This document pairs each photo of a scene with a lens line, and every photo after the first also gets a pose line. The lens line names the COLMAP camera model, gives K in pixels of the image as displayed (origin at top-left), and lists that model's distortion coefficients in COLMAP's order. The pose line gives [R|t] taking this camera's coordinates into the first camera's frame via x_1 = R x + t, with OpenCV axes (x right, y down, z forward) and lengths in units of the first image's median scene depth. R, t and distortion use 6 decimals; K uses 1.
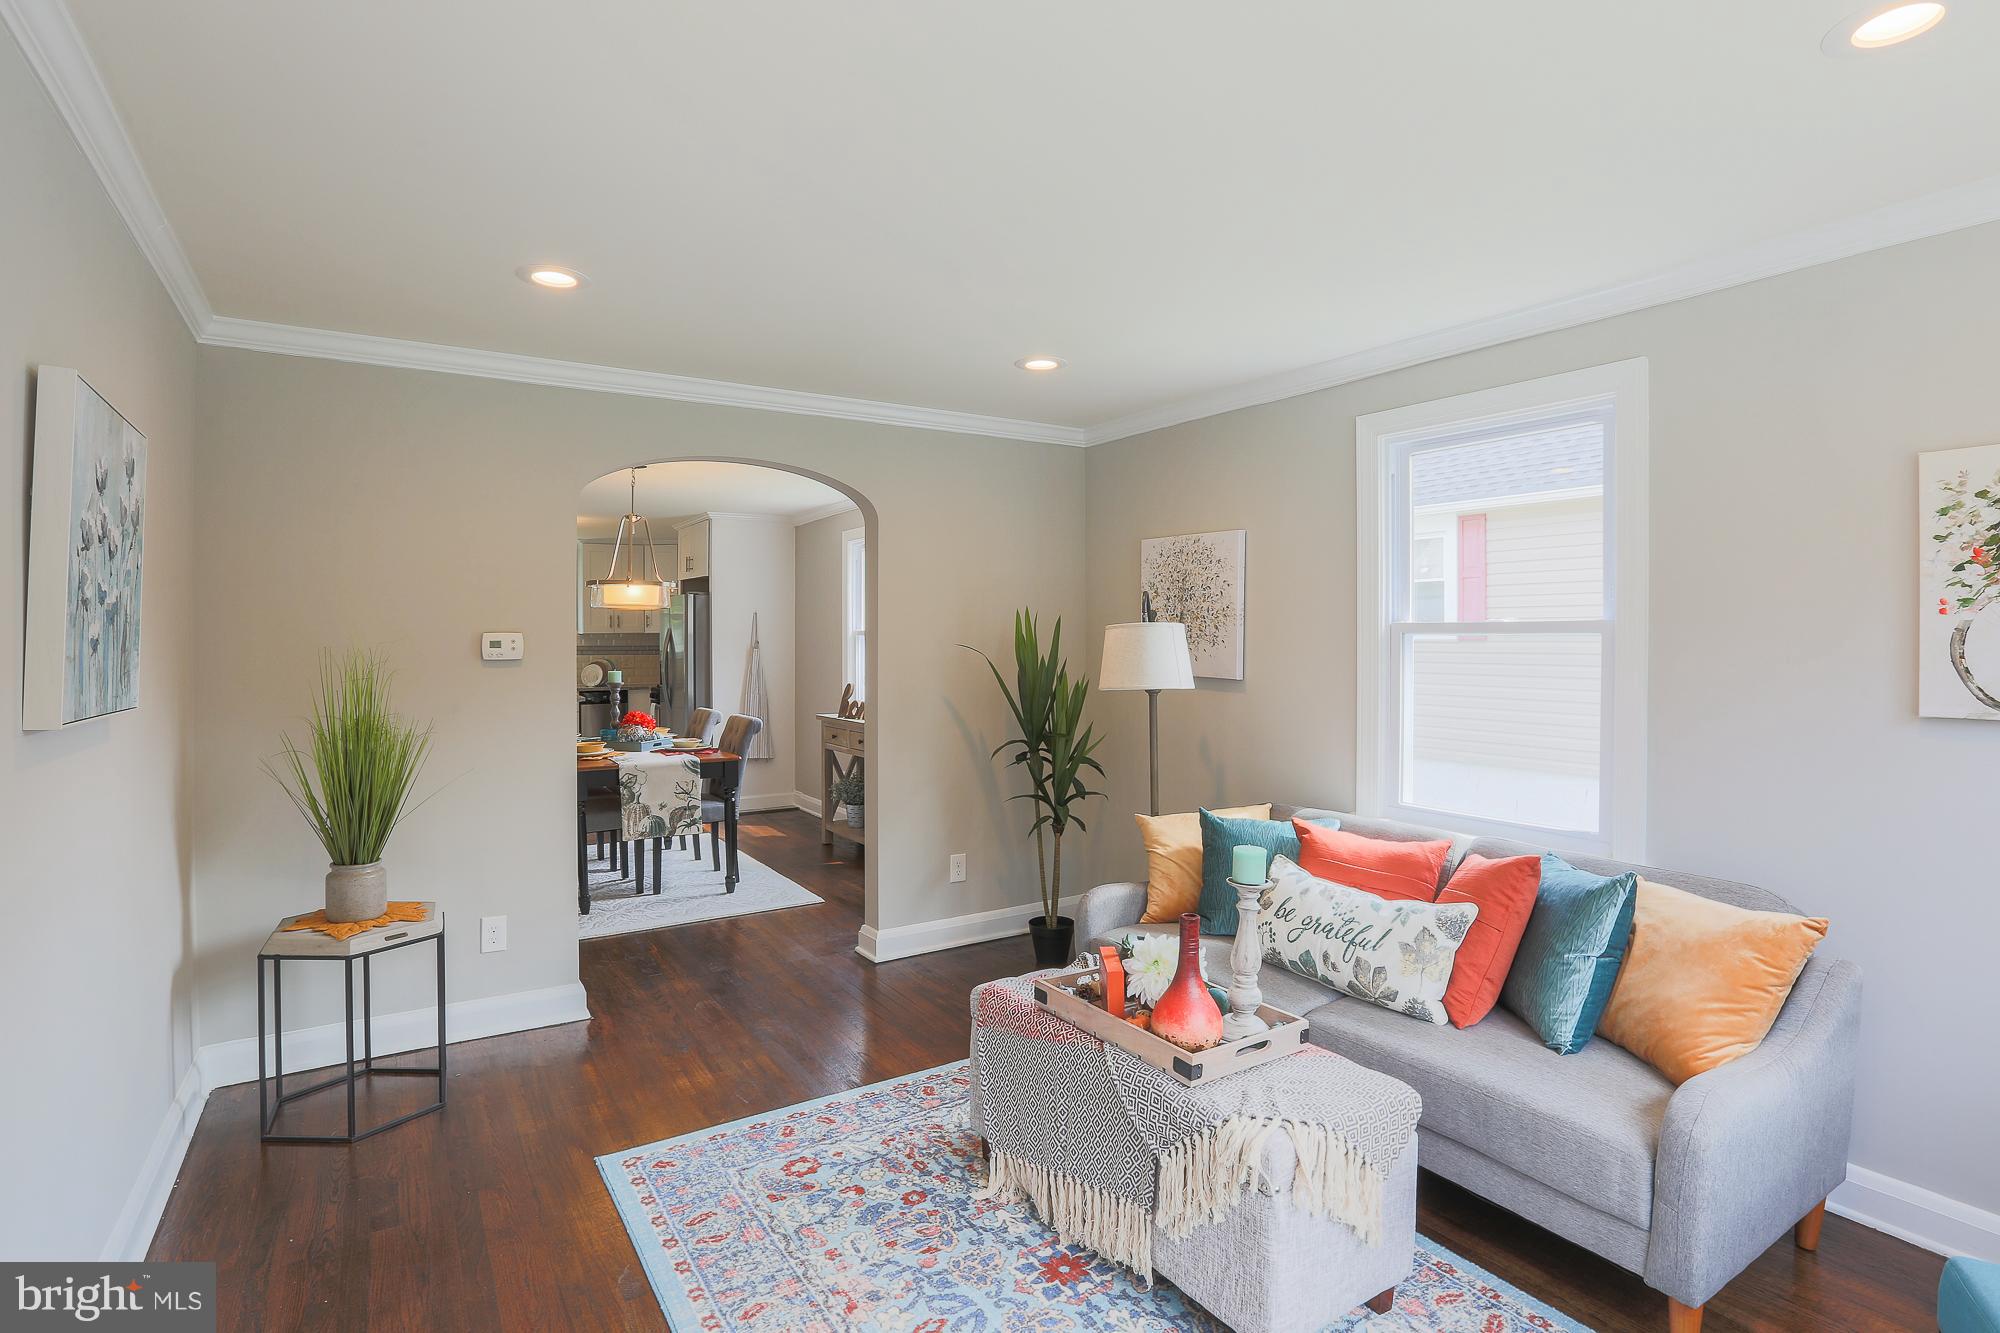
lens RADIAL K [[982.9, 0, 1000.6], [0, 982.9, 659.8], [0, 0, 1]] dist [-0.065917, 0.036731]
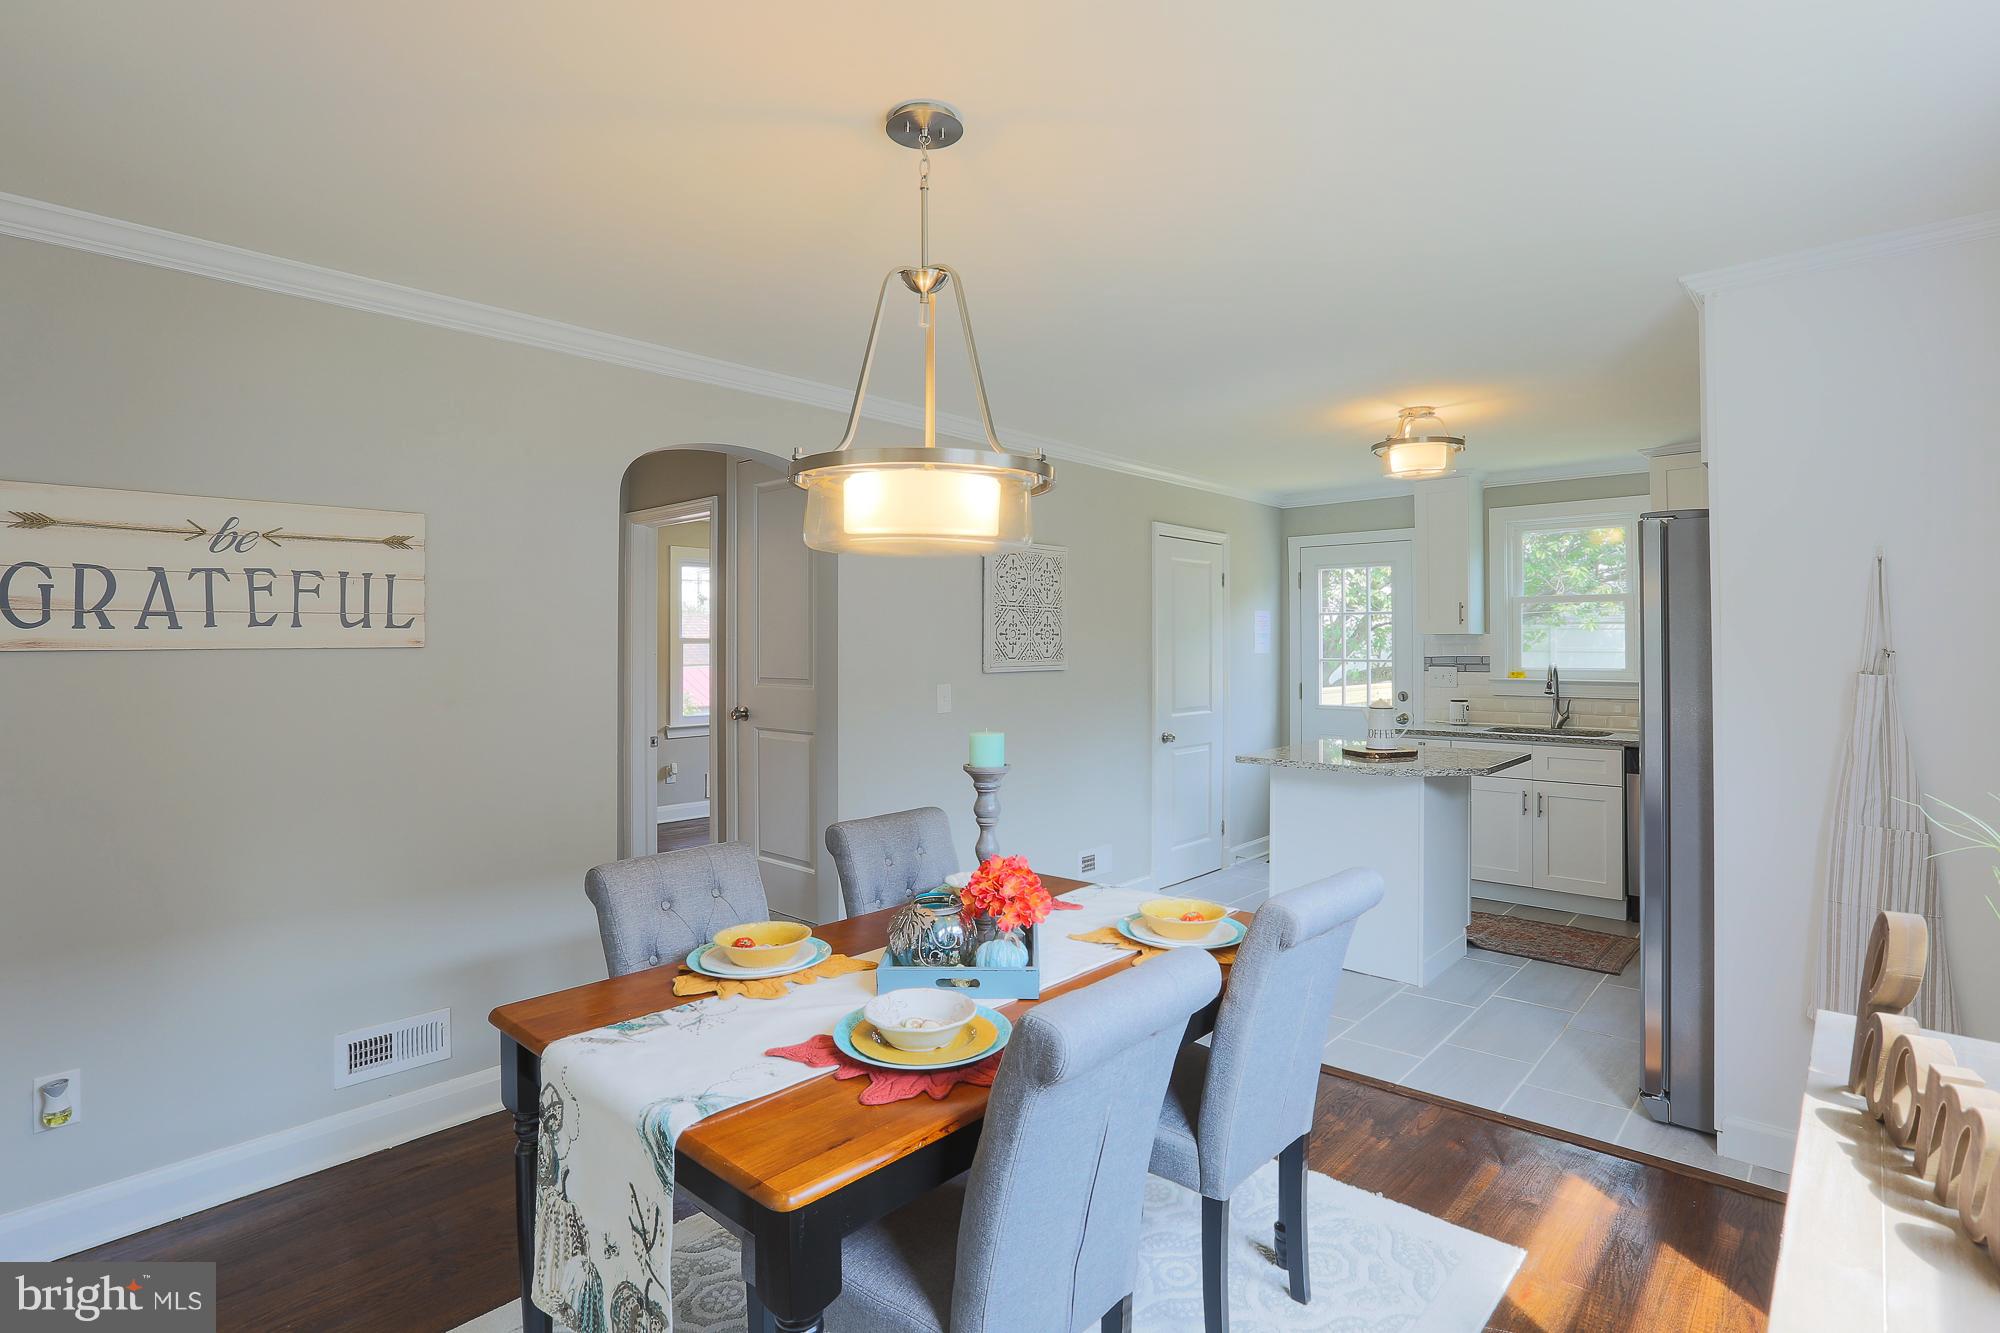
lens RADIAL K [[948.4, 0, 1002.9], [0, 948.4, 639.2], [0, 0, 1]] dist [-0.031121, 0.000296]
pose [[0.282633, -0.010794, -0.959167, -0.053791], [-0.016780, 0.999728, -0.016195, -0.015692], [0.959081, 0.020672, 0.282375, 0.817453]]
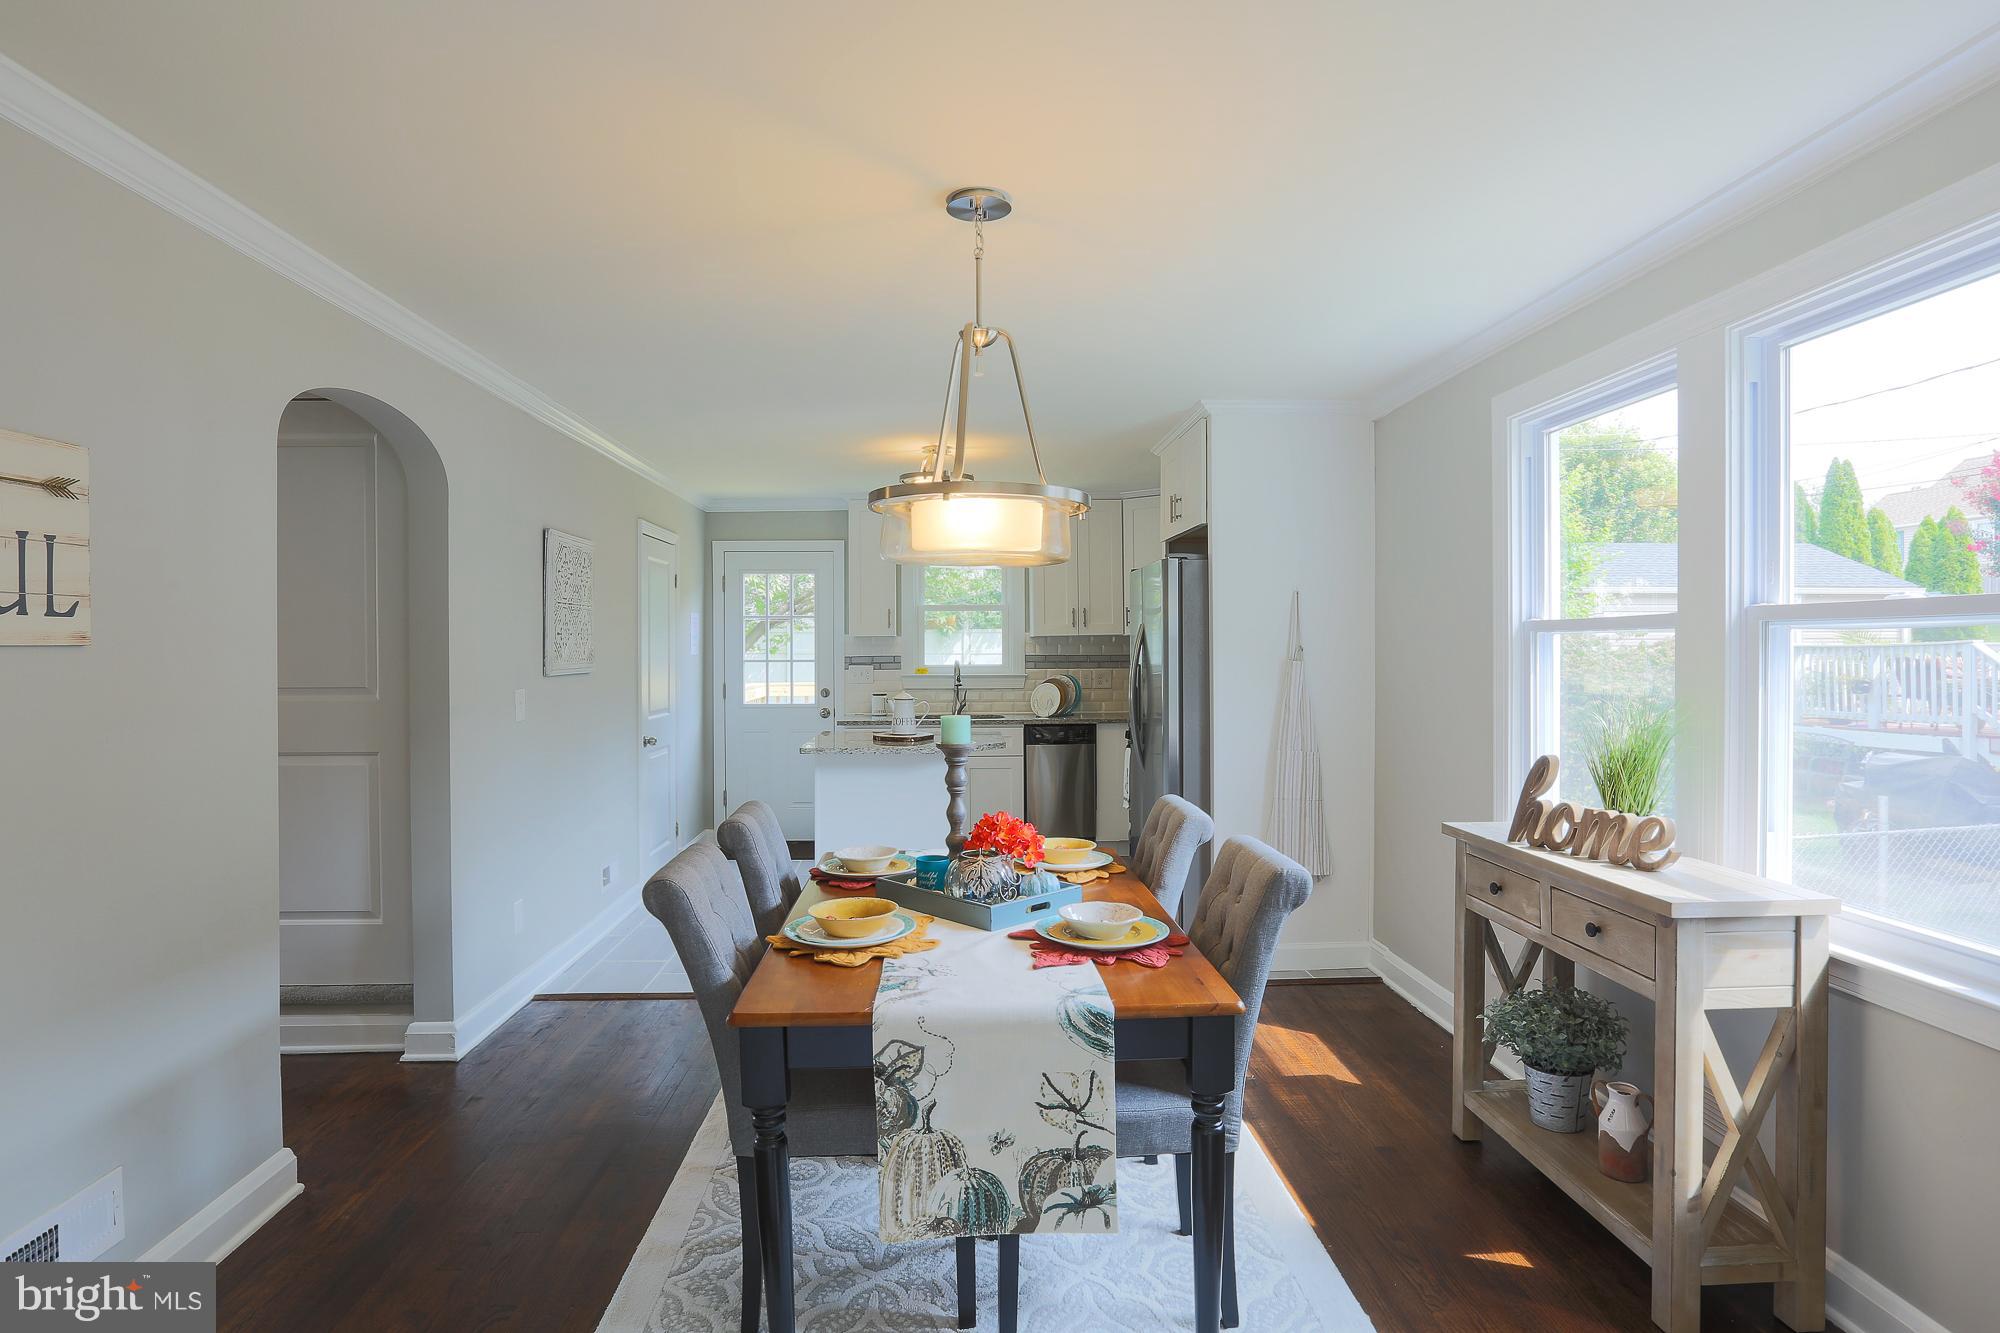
lens RADIAL K [[982.9, 0, 1000.6], [0, 982.9, 659.8], [0, 0, 1]] dist [-0.065917, 0.036731]
pose [[0.856620, 0.000205, -0.515948, -0.143190], [-0.004004, 0.999972, -0.006250, -0.009331], [0.515932, 0.007419, 0.856597, 0.579633]]
